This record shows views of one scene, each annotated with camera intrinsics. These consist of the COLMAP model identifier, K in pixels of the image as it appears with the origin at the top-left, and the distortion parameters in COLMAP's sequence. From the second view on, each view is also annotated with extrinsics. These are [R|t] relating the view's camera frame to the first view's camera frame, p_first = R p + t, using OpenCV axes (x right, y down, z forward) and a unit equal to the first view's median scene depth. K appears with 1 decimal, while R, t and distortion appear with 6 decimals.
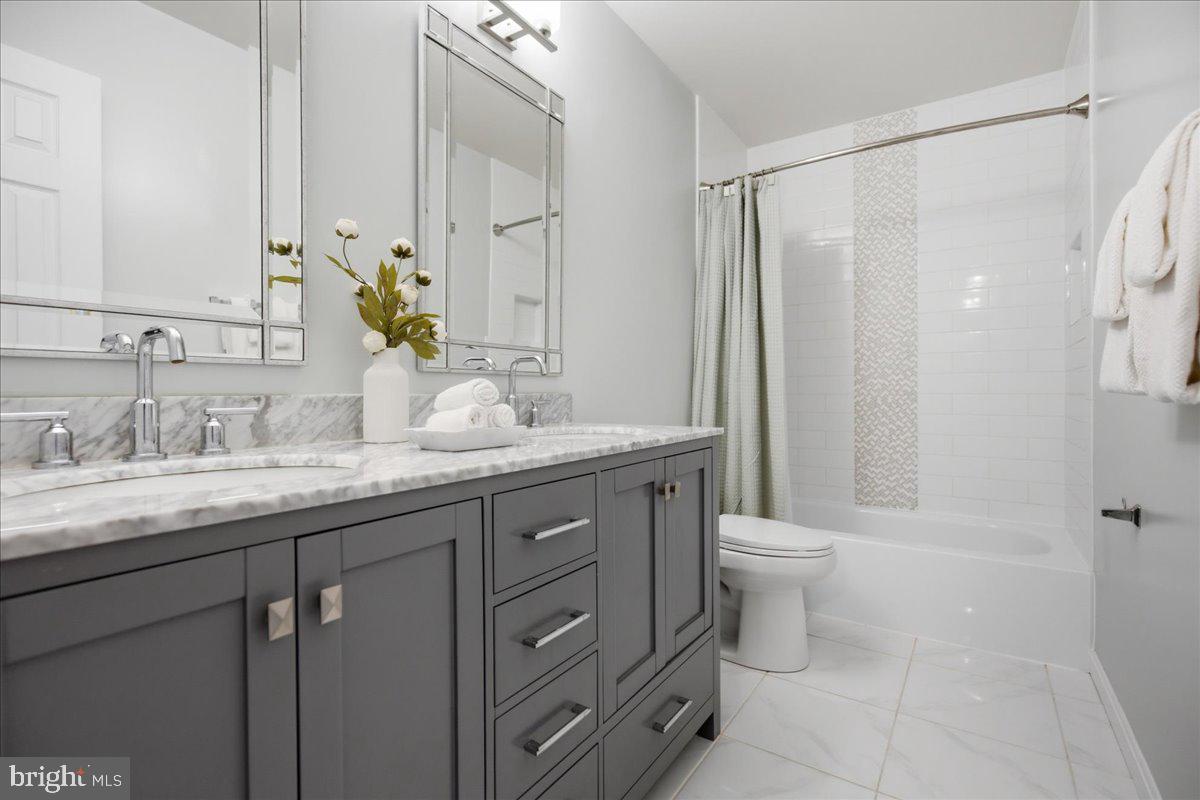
lens RADIAL K [[560.4, 0, 600.0], [0, 560.4, 400.0], [0, 0, 1]] dist [0.002498, -0.000821]
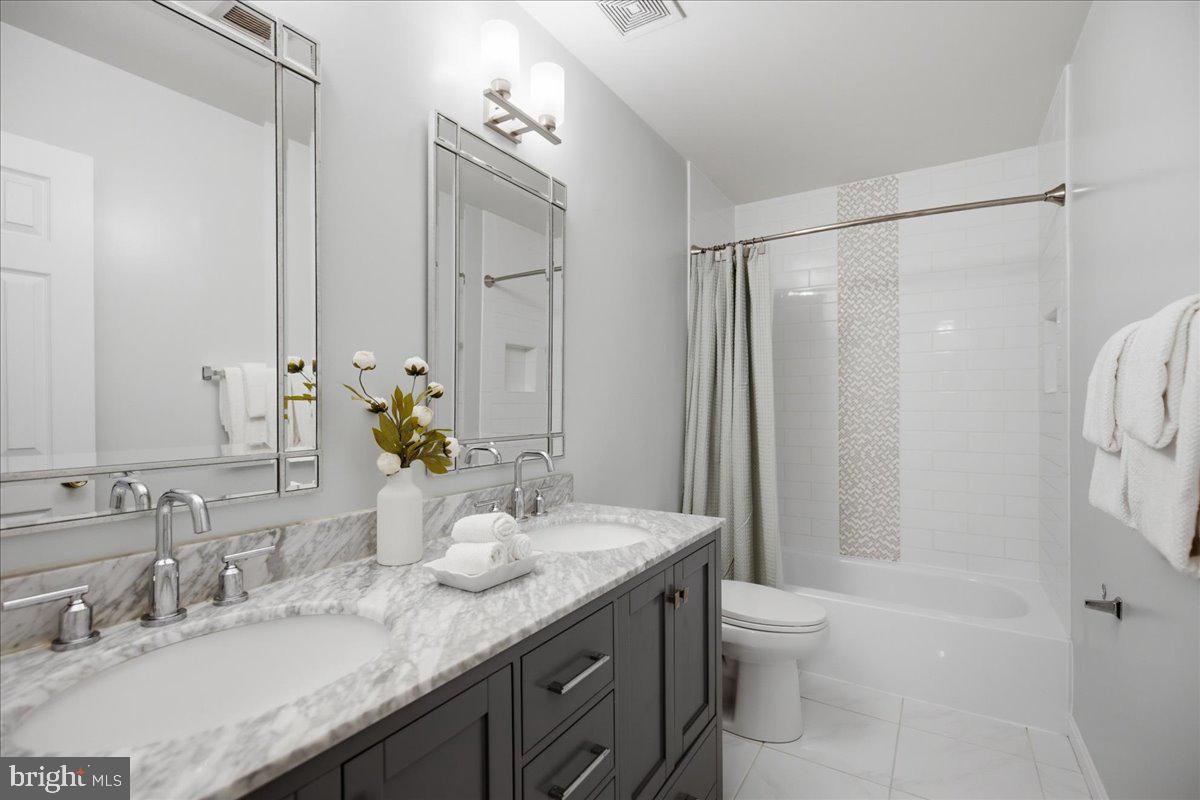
lens RADIAL K [[551.5, 0, 599.3], [0, 551.5, 411.1], [0, 0, 1]] dist [0.002150, -0.000417]
pose [[0.999306, -0.001213, 0.037241, -0.049077], [0.001289, 0.999997, -0.002008, -0.150700], [-0.037239, 0.002054, 0.999304, 0.001676]]
